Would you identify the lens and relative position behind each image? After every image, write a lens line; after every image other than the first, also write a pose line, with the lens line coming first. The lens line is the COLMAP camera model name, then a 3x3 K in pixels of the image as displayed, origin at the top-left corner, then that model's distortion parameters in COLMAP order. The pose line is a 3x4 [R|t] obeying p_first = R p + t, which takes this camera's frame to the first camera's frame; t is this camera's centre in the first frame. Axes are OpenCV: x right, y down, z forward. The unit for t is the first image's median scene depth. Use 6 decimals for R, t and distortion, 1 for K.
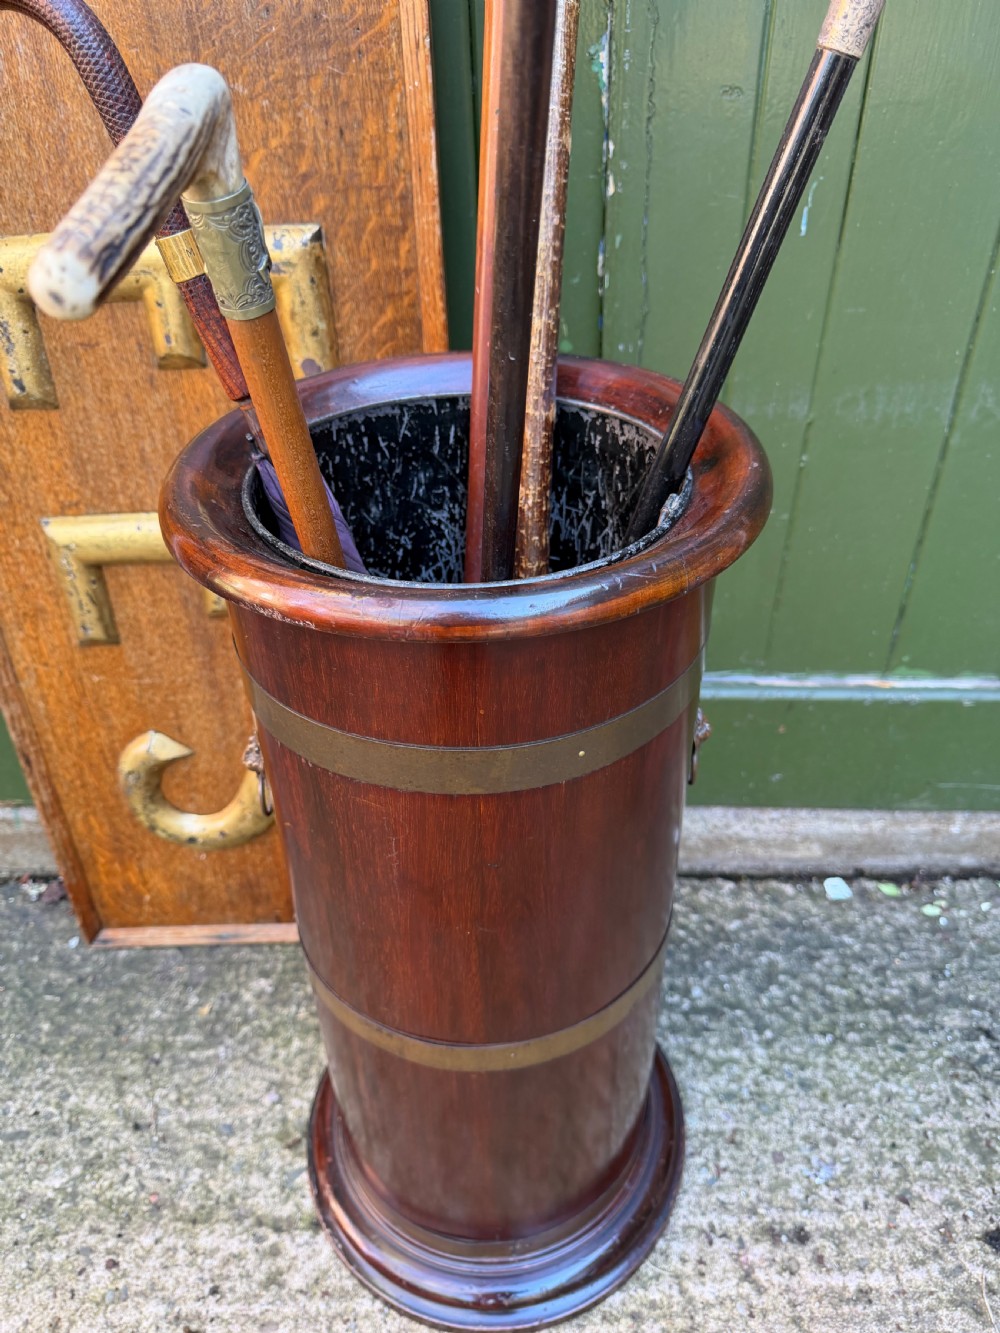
lens RADIAL K [[990.9, 0, 493.4], [0, 990.9, 680.9], [0, 0, 1]] dist [-0.012427, -0.004535]
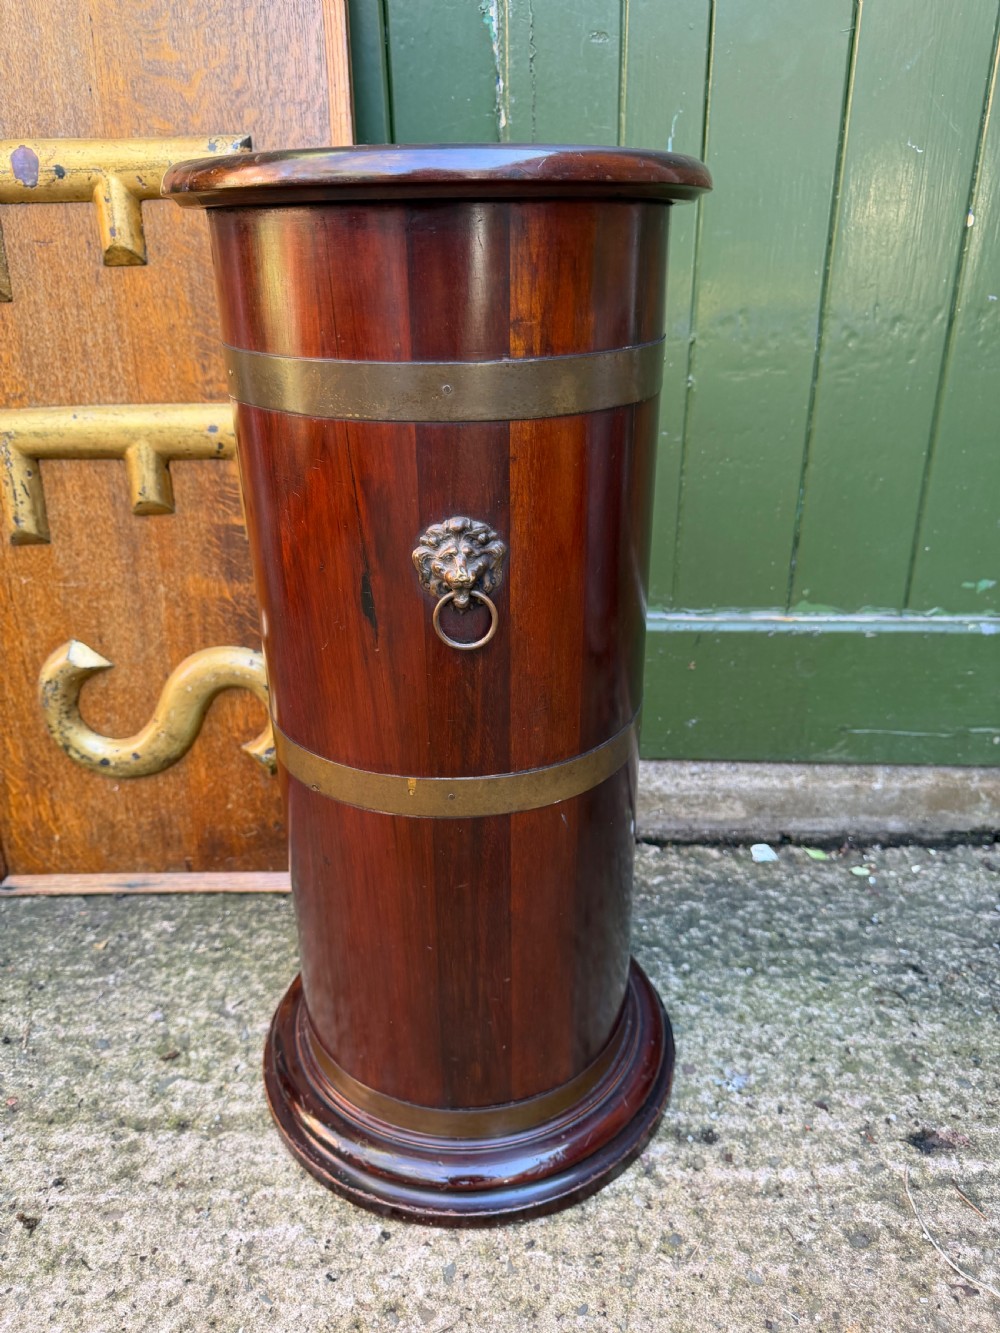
lens RADIAL K [[990.9, 0, 502.7], [0, 990.9, 671.1], [0, 0, 1]] dist [-0.012427, -0.004535]
pose [[0.999854, 0.016728, 0.003449, 0.103792], [-0.015481, 0.972871, -0.230829, 0.335612], [-0.007216, 0.230742, 0.972988, 0.007925]]
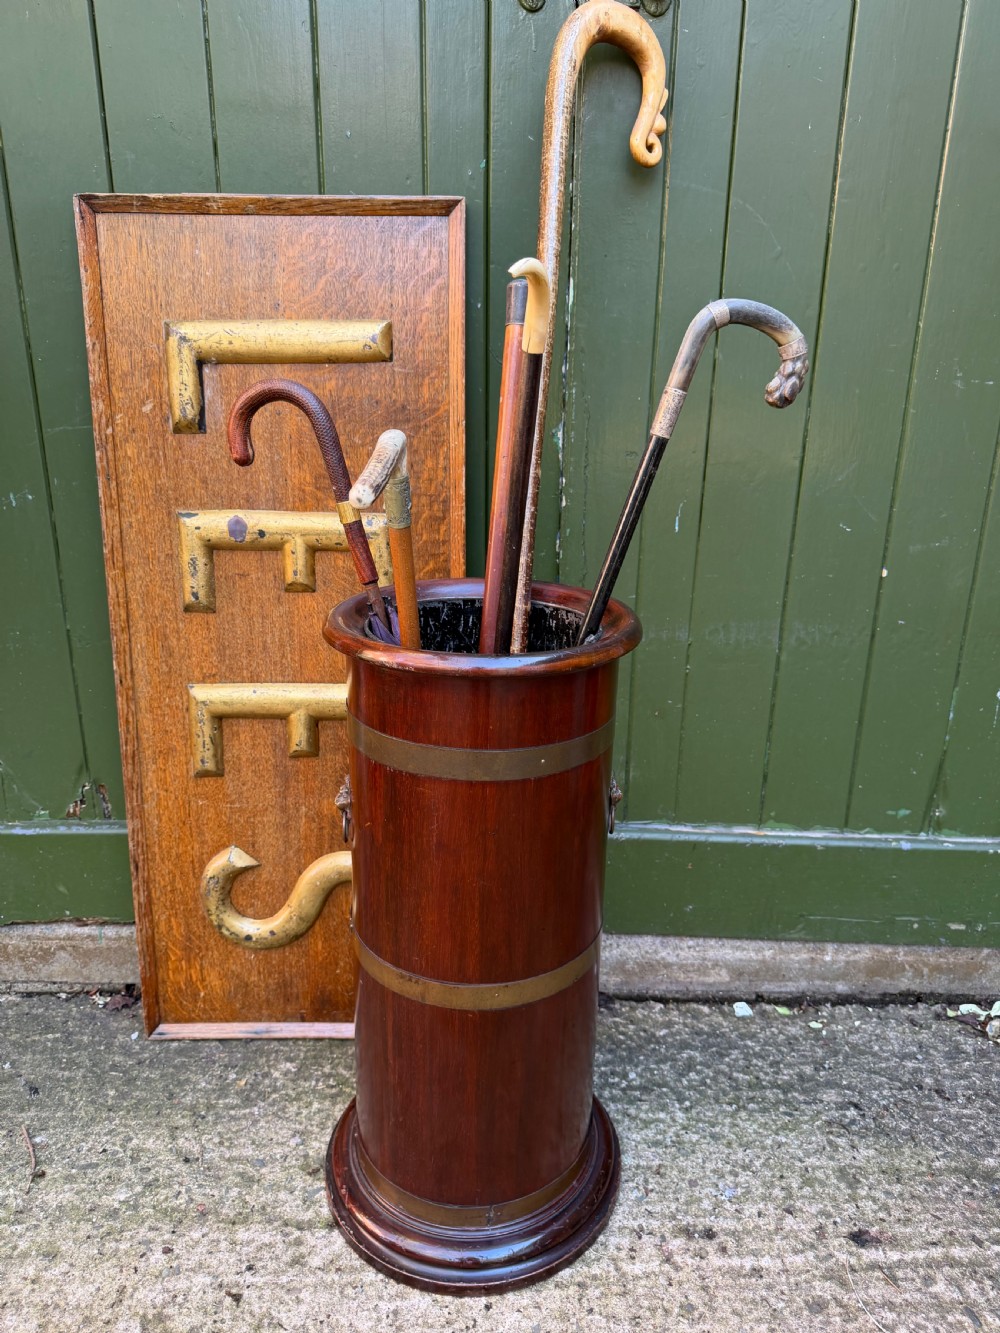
lens RADIAL K [[990.9, 0, 501.7], [0, 990.9, 648.2], [0, 0, 1]] dist [-0.012427, -0.004535]
pose [[0.998697, 0.038274, 0.033757, -0.031002], [-0.024656, 0.941011, -0.337475, 0.265870], [-0.044682, 0.336203, 0.940729, -0.434512]]
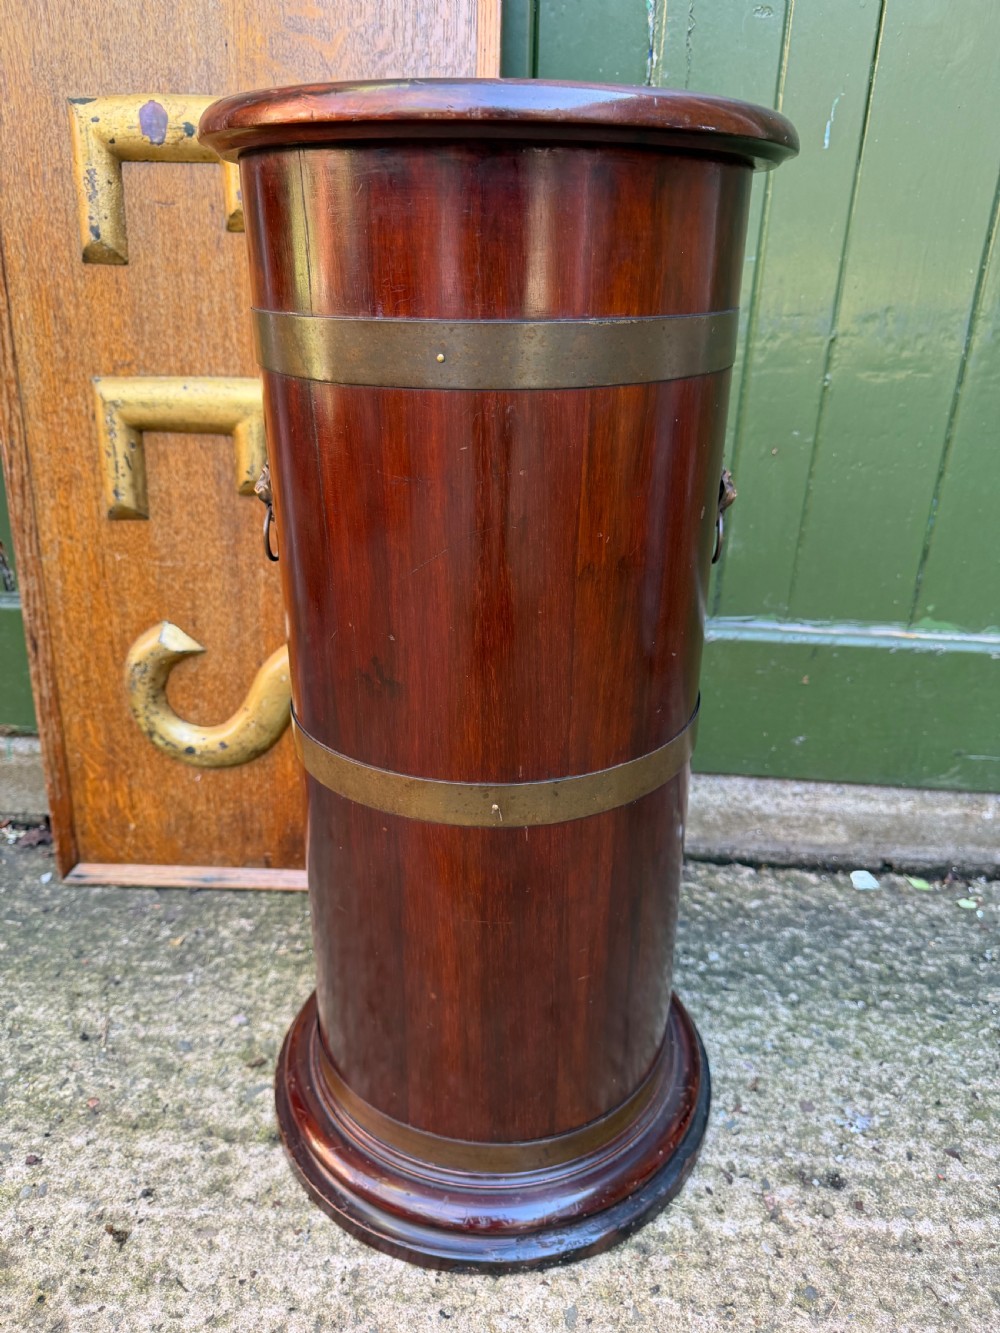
lens RADIAL K [[990.9, 0, 497.3], [0, 990.9, 675.7], [0, 0, 1]] dist [-0.012427, -0.004535]
pose [[0.997787, 0.065262, -0.012697, 0.000250], [-0.066422, 0.970196, -0.233041, 0.333966], [-0.002890, 0.233369, 0.972384, 0.058573]]
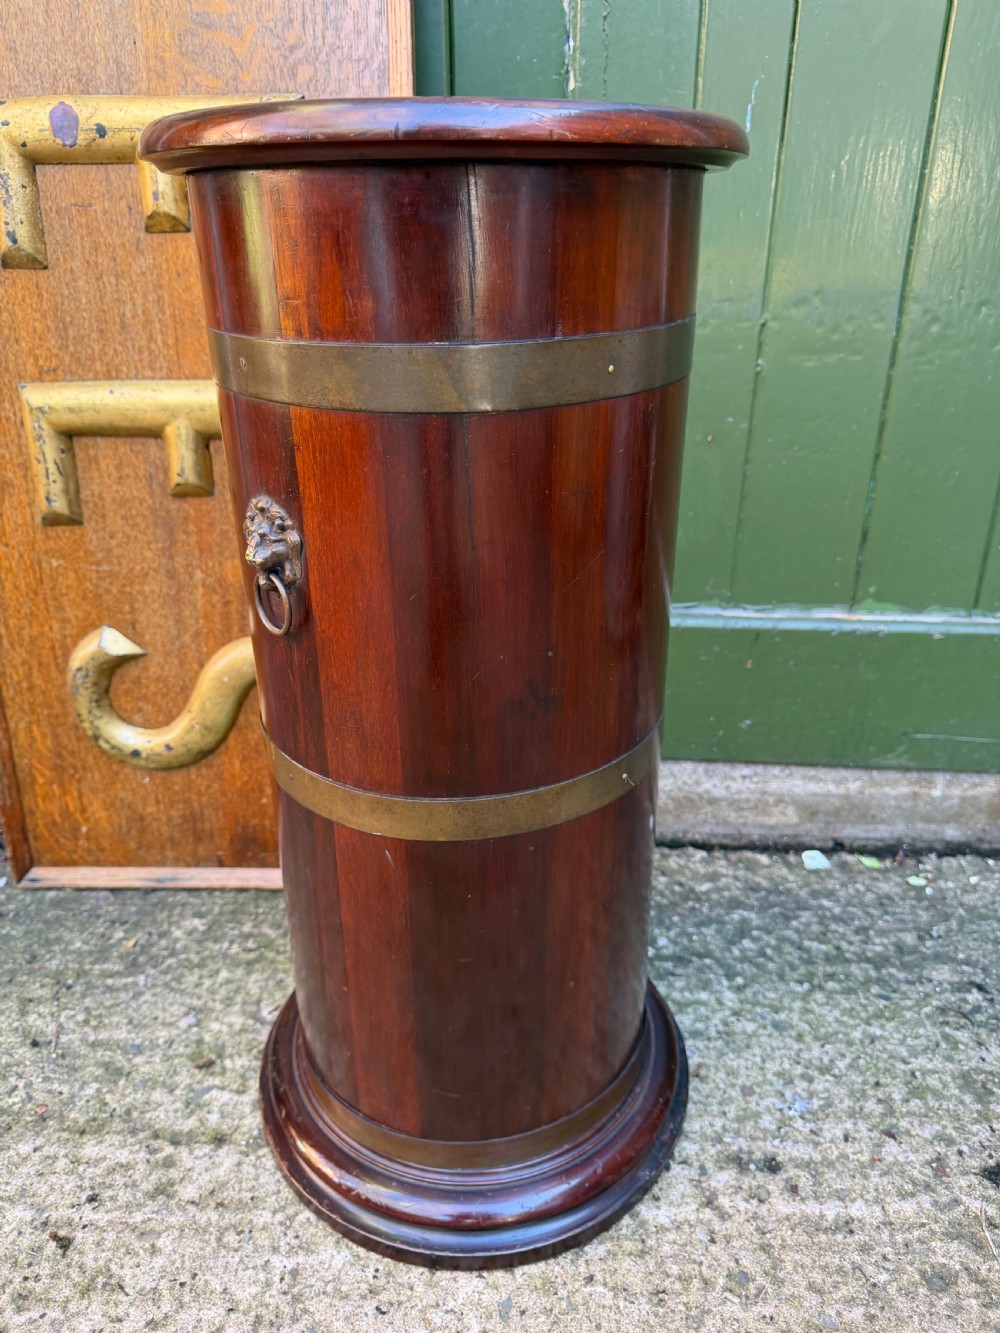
lens RADIAL K [[990.9, 0, 498.5], [0, 990.9, 671.5], [0, 0, 1]] dist [-0.012427, -0.004535]
pose [[0.999324, 0.036347, -0.005512, 0.055750], [-0.036694, 0.977056, -0.209800, 0.308526], [-0.002240, 0.209860, 0.977729, 0.051905]]
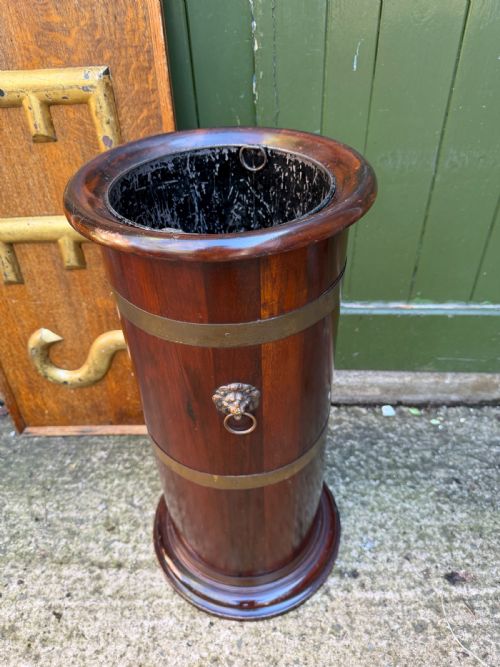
lens RADIAL K [[495.8, 0, 246.5], [0, 495.8, 344.5], [0, 0, 1]] dist [-0.012427, -0.004535]
pose [[0.999726, 0.004768, -0.022926, 0.103387], [-0.003841, 0.999180, 0.040303, 0.045522], [0.023099, -0.040204, 0.998924, -0.006288]]
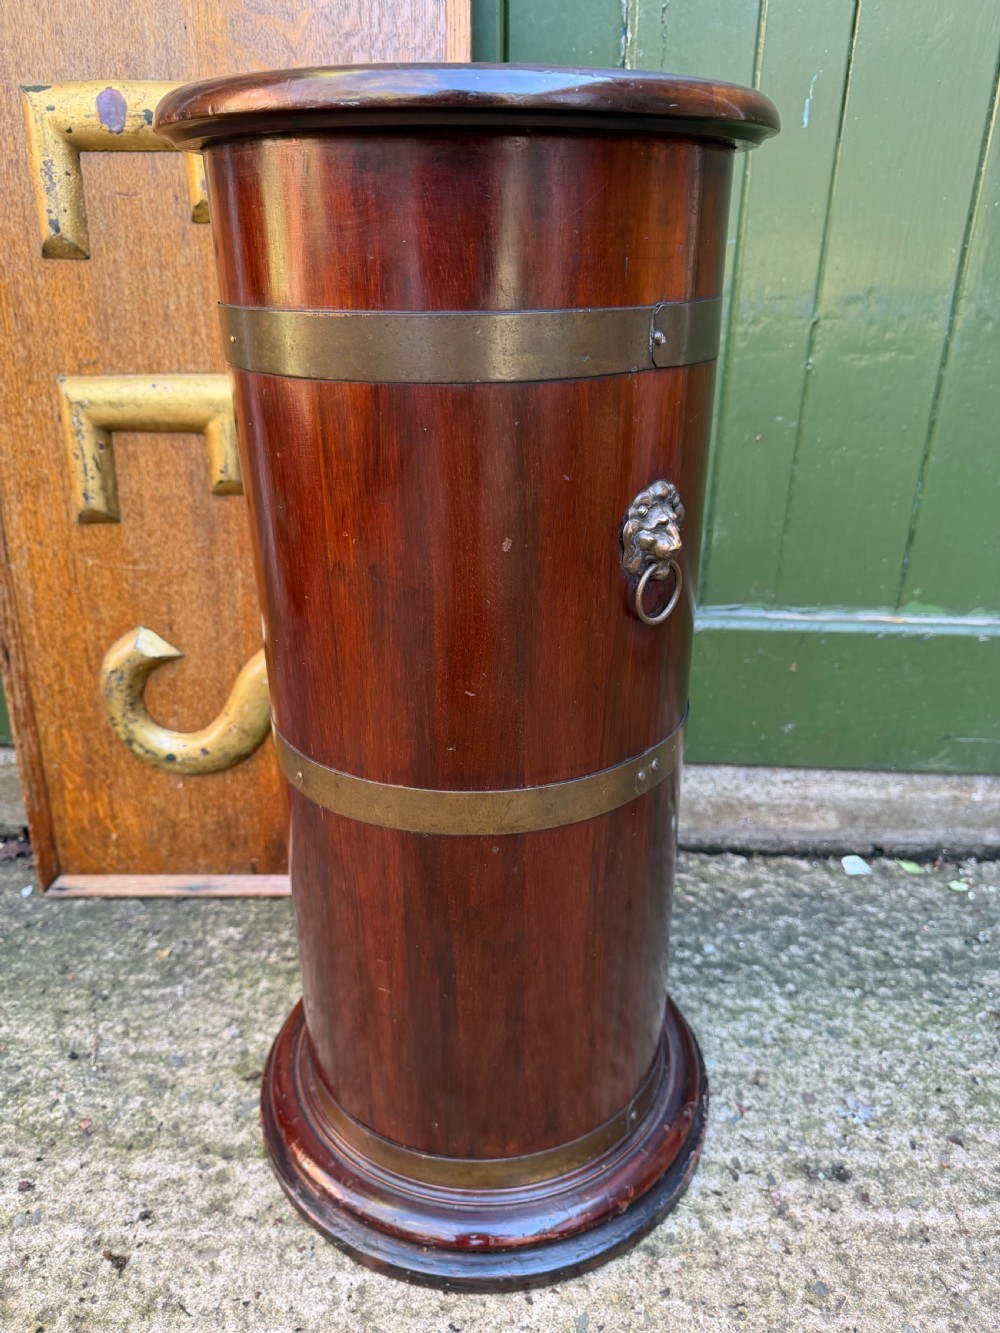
lens RADIAL K [[990.9, 0, 498.9], [0, 990.9, 678.1], [0, 0, 1]] dist [-0.012427, -0.004535]
pose [[0.999226, 0.036629, 0.014312, -0.011707], [-0.032664, 0.975705, -0.216640, 0.317918], [-0.021900, 0.216005, 0.976147, 0.072669]]
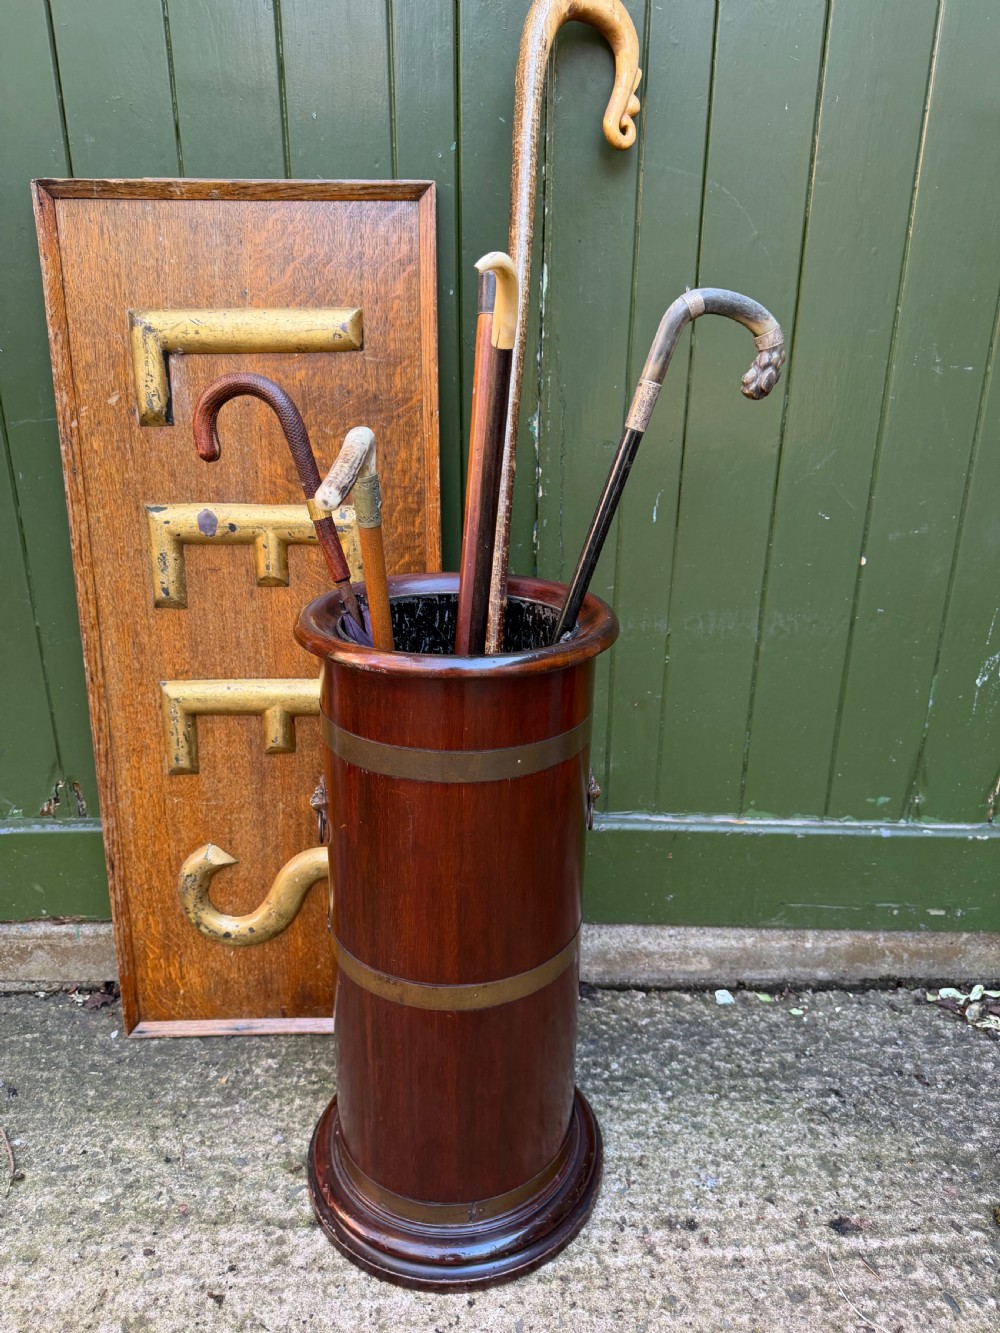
lens RADIAL K [[990.9, 0, 501.3], [0, 990.9, 650.4], [0, 0, 1]] dist [-0.012427, -0.004535]
pose [[0.998374, 0.026314, 0.050562, -0.021862], [-0.009067, 0.949086, -0.314887, 0.240655], [-0.056274, 0.313916, 0.947781, -0.426526]]
